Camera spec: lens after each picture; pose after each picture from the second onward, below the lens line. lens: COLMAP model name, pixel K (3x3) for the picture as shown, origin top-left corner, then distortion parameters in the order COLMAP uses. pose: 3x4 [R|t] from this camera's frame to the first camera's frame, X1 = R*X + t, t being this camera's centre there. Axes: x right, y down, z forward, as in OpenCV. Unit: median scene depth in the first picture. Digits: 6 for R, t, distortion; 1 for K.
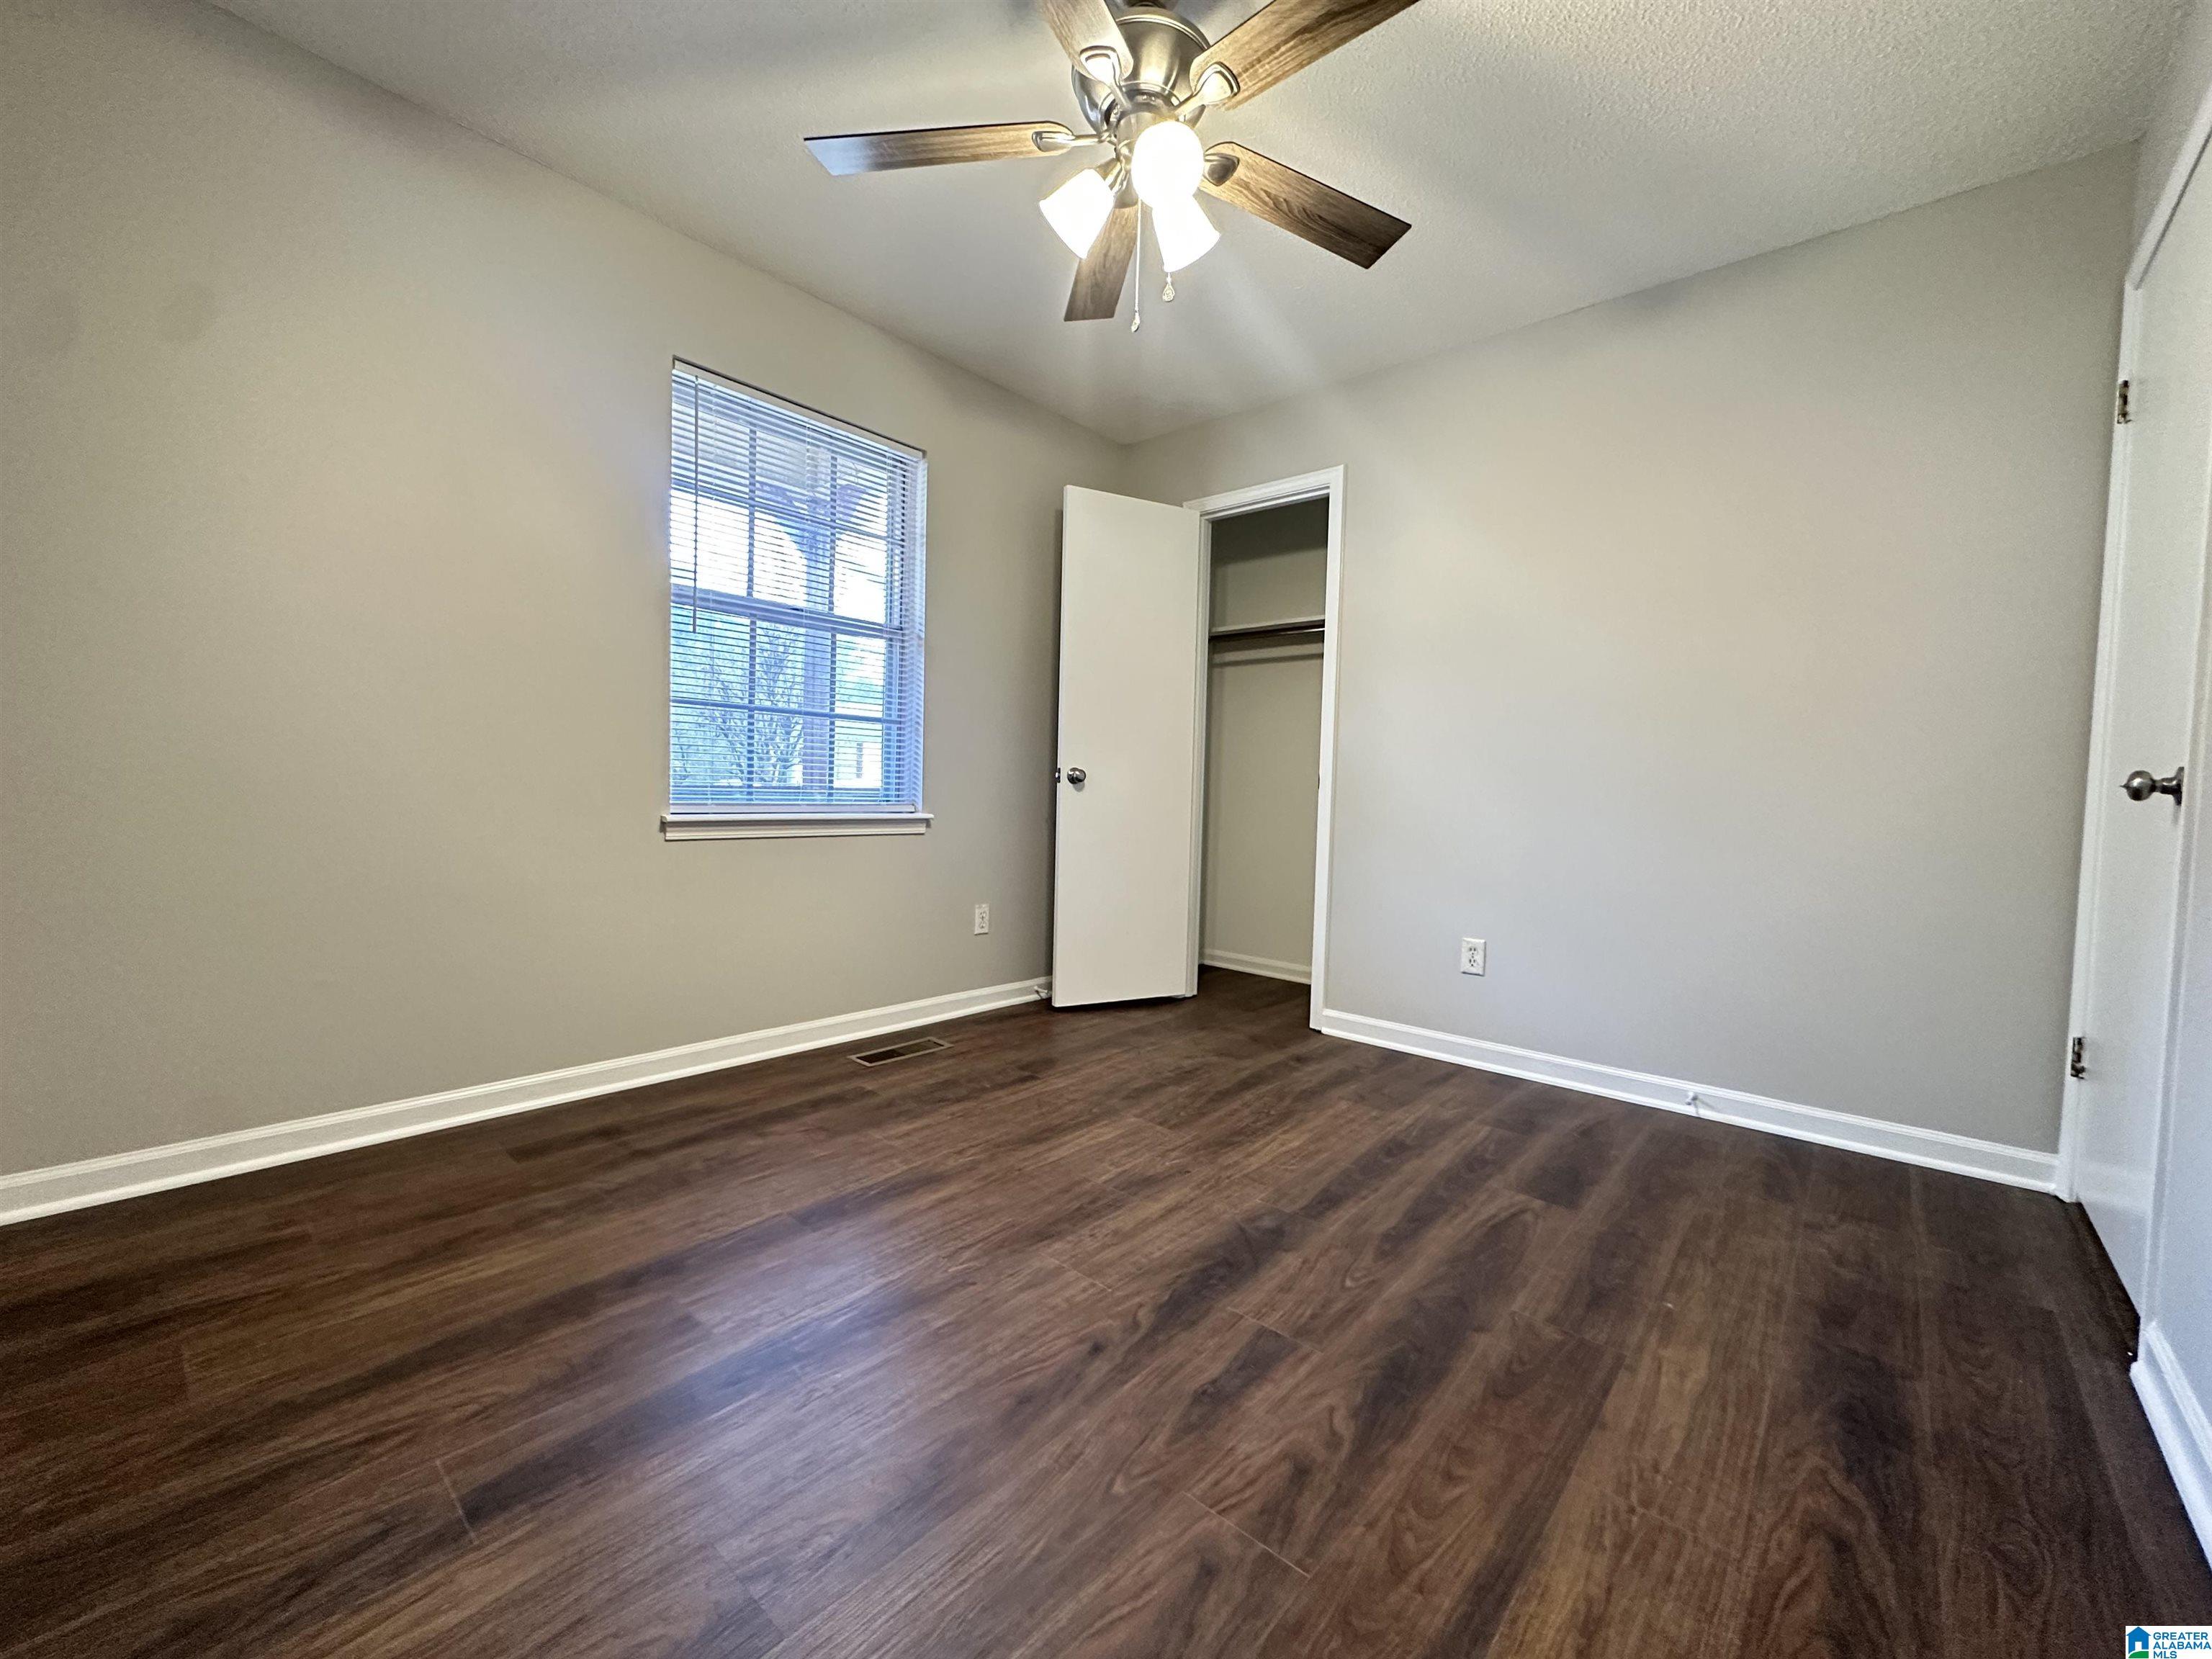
lens RADIAL K [[889.4, 0, 1103.7], [0, 889.4, 825.4], [0, 0, 1]] dist [-0.000955, -0.000554]
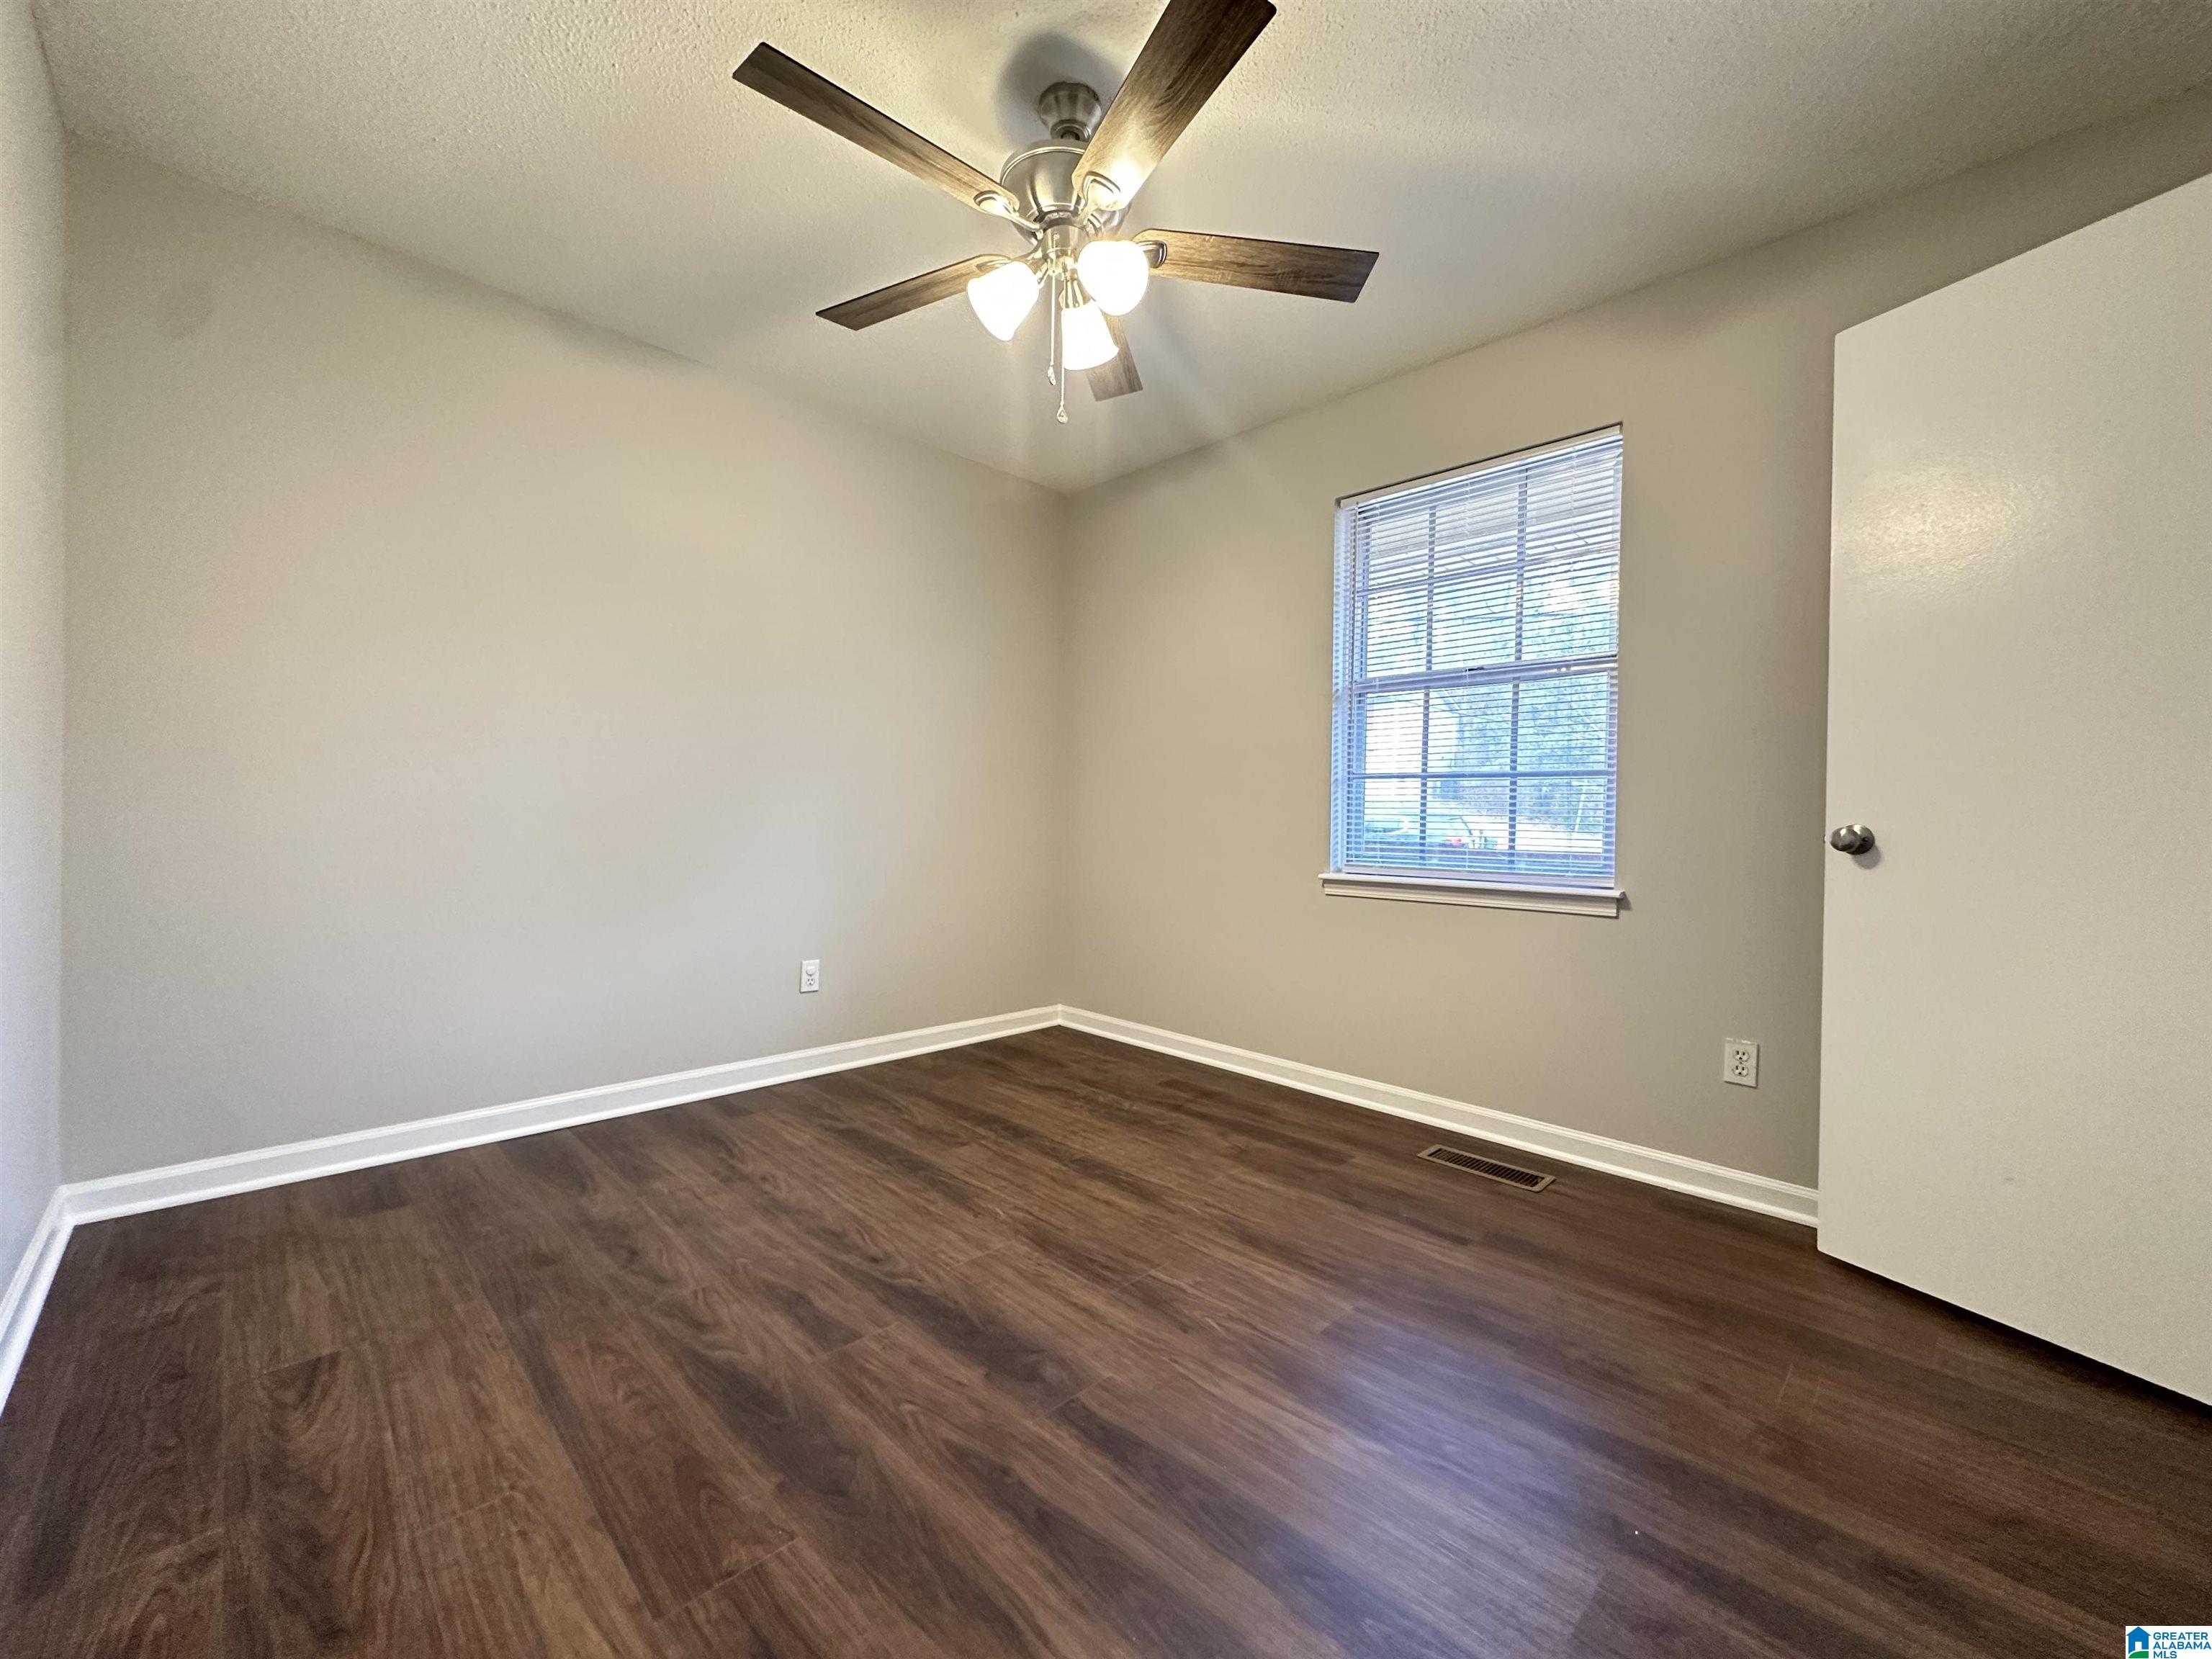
lens RADIAL K [[889.4, 0, 1103.7], [0, 889.4, 825.4], [0, 0, 1]] dist [-0.000955, -0.000554]
pose [[-0.071634, -0.024015, -0.997142, 1.105472], [-0.060538, 0.997972, -0.019686, -0.051763], [0.995592, 0.058954, -0.072942, 1.170997]]
